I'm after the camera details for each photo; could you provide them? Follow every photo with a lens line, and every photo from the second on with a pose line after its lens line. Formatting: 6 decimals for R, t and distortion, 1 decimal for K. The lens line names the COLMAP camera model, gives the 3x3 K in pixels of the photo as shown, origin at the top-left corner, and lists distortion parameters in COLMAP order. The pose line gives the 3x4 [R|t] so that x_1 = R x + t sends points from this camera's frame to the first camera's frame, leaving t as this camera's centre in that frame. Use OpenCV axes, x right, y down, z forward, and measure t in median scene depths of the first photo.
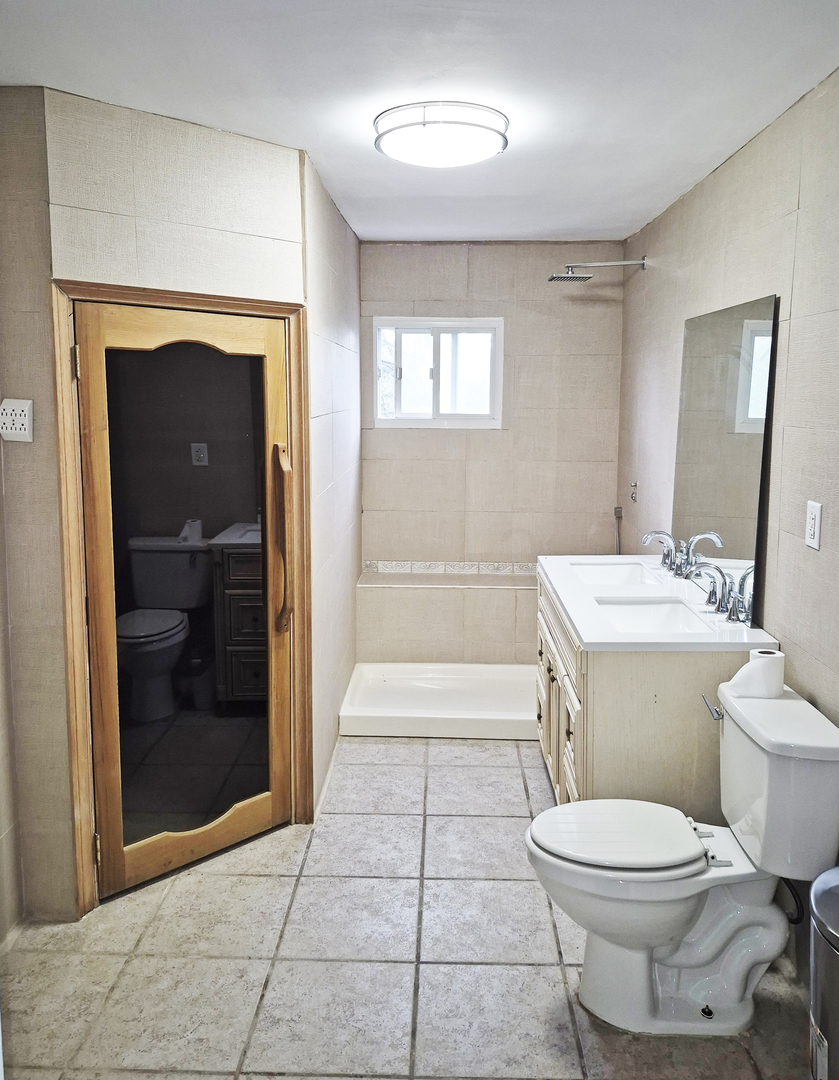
lens RADIAL K [[836.8, 0, 439.6], [0, 836.8, 489.8], [0, 0, 1]] dist [0.085144, -0.079846]
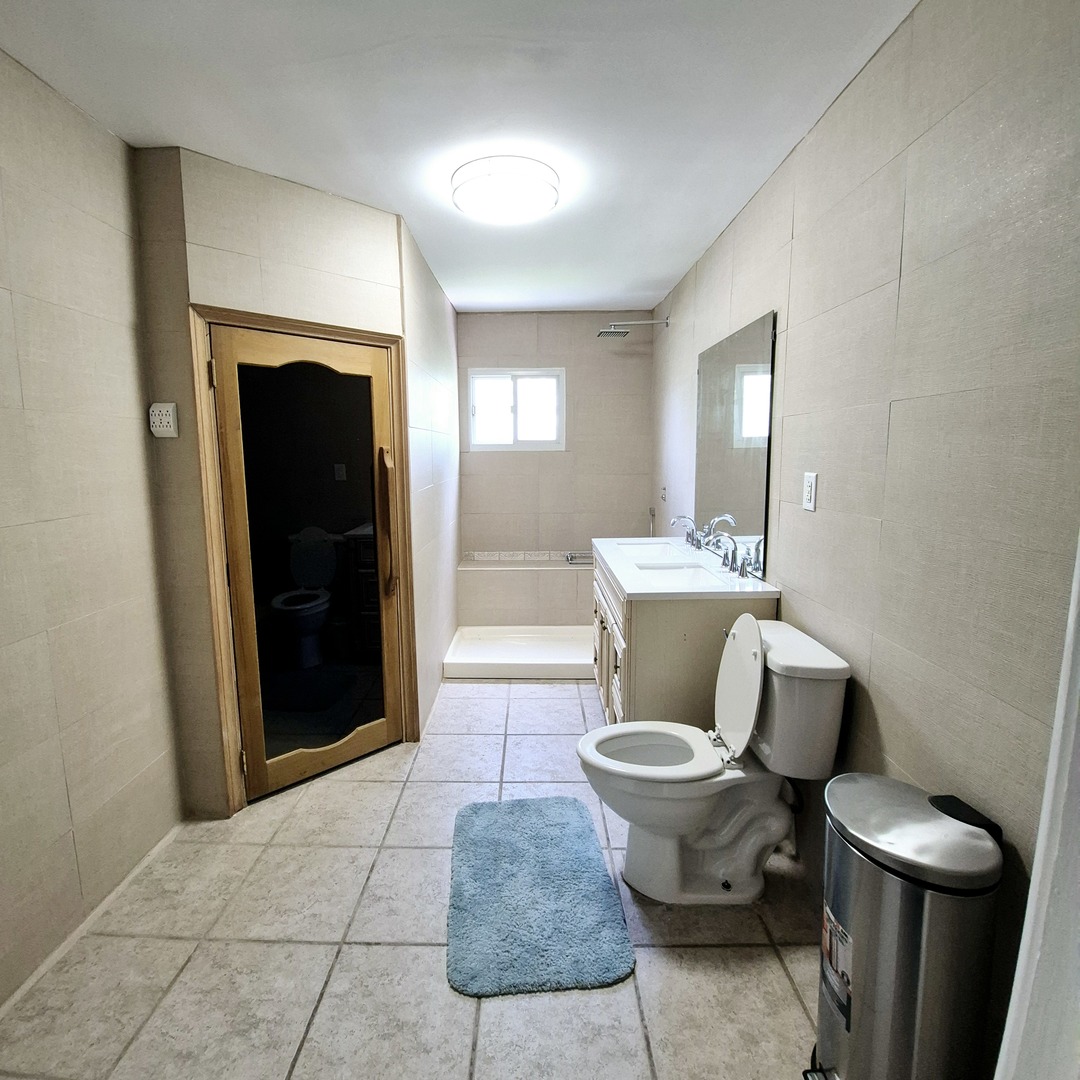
lens RADIAL K [[559.9, 0, 533.7], [0, 559.9, 528.4], [0, 0, 1]] dist [0.000379, -0.000381]
pose [[0.999891, -0.014692, 0.001680, 0.033285], [0.014675, 0.999846, 0.009610, 0.067808], [-0.001821, -0.009585, 0.999952, 0.160831]]
